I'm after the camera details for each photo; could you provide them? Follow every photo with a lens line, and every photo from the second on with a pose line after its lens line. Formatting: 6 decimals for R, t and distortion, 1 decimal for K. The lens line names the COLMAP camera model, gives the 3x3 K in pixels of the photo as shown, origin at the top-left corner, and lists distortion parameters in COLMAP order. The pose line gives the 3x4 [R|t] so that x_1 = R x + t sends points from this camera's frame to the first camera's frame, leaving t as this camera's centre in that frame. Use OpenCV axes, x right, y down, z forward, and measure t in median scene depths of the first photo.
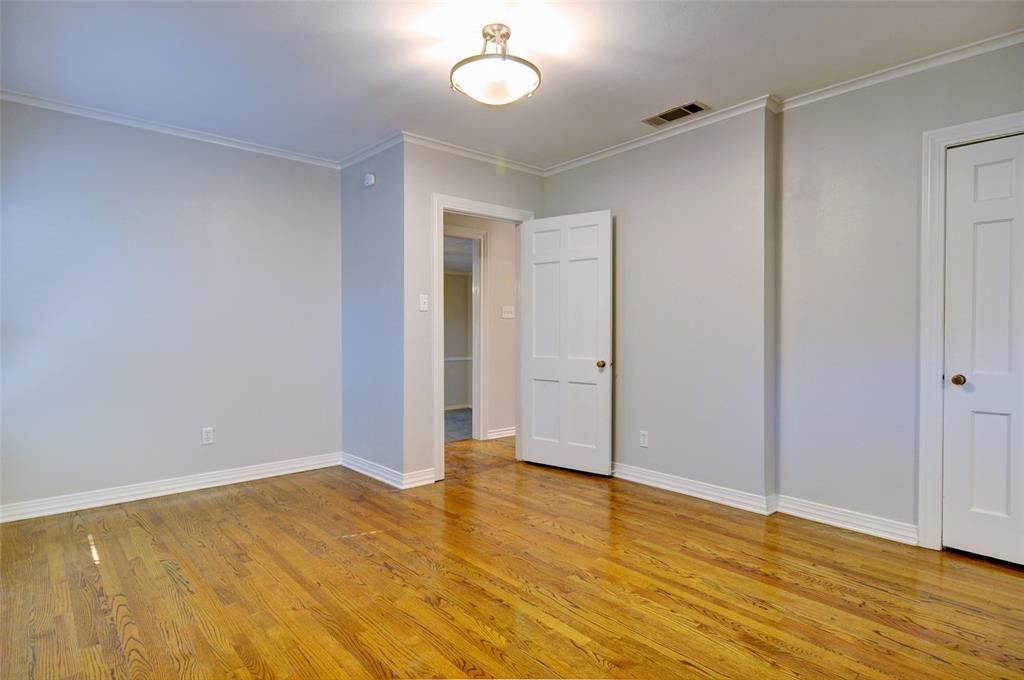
lens RADIAL K [[539.8, 0, 512.0], [0, 539.8, 340.0], [0, 0, 1]] dist [0.007918, -0.002500]
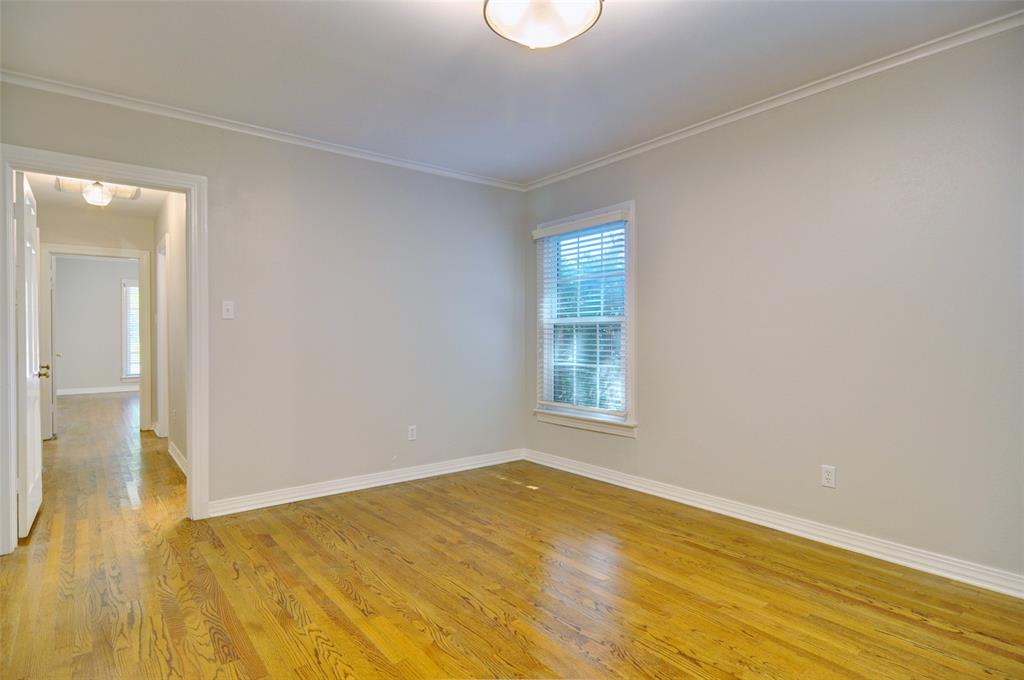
lens RADIAL K [[539.8, 0, 512.0], [0, 539.8, 340.0], [0, 0, 1]] dist [0.007918, -0.002500]
pose [[-0.998196, 0.000152, 0.060046, -0.031733], [0.001643, 0.999691, 0.024788, -0.033720], [-0.060024, 0.024842, -0.997888, 1.695189]]
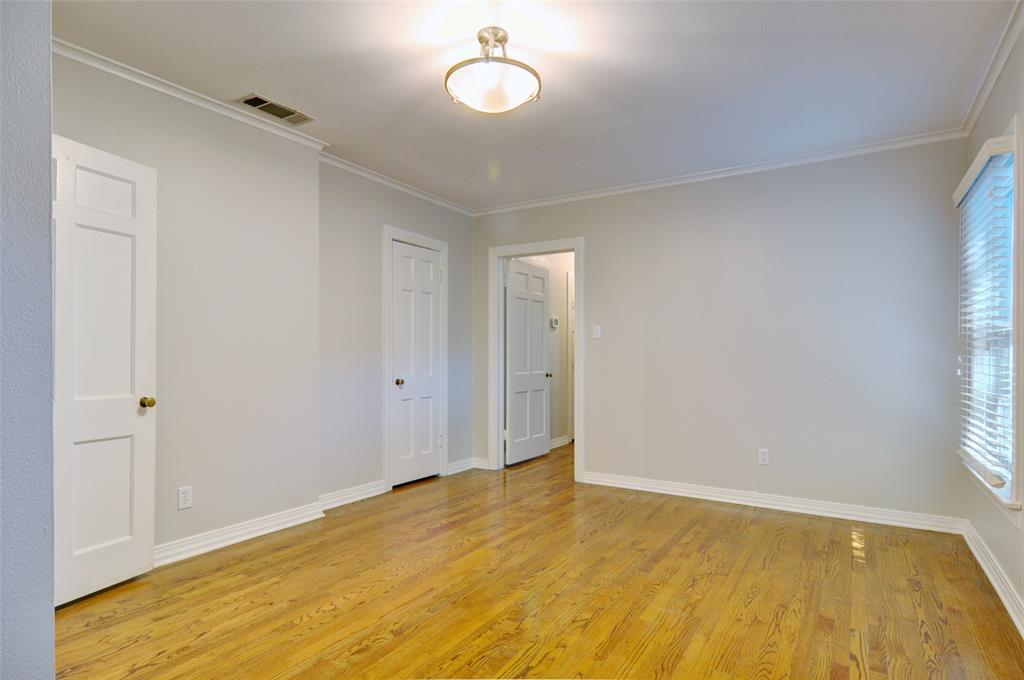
lens RADIAL K [[550.0, 0, 510.8], [0, 550.0, 354.1], [0, 0, 1]] dist [0.005003, -0.000573]
pose [[-0.283561, -0.001424, 0.958953, -0.912846], [0.013121, 0.999900, 0.005364, -0.015823], [-0.958864, 0.014104, -0.283514, 1.189765]]
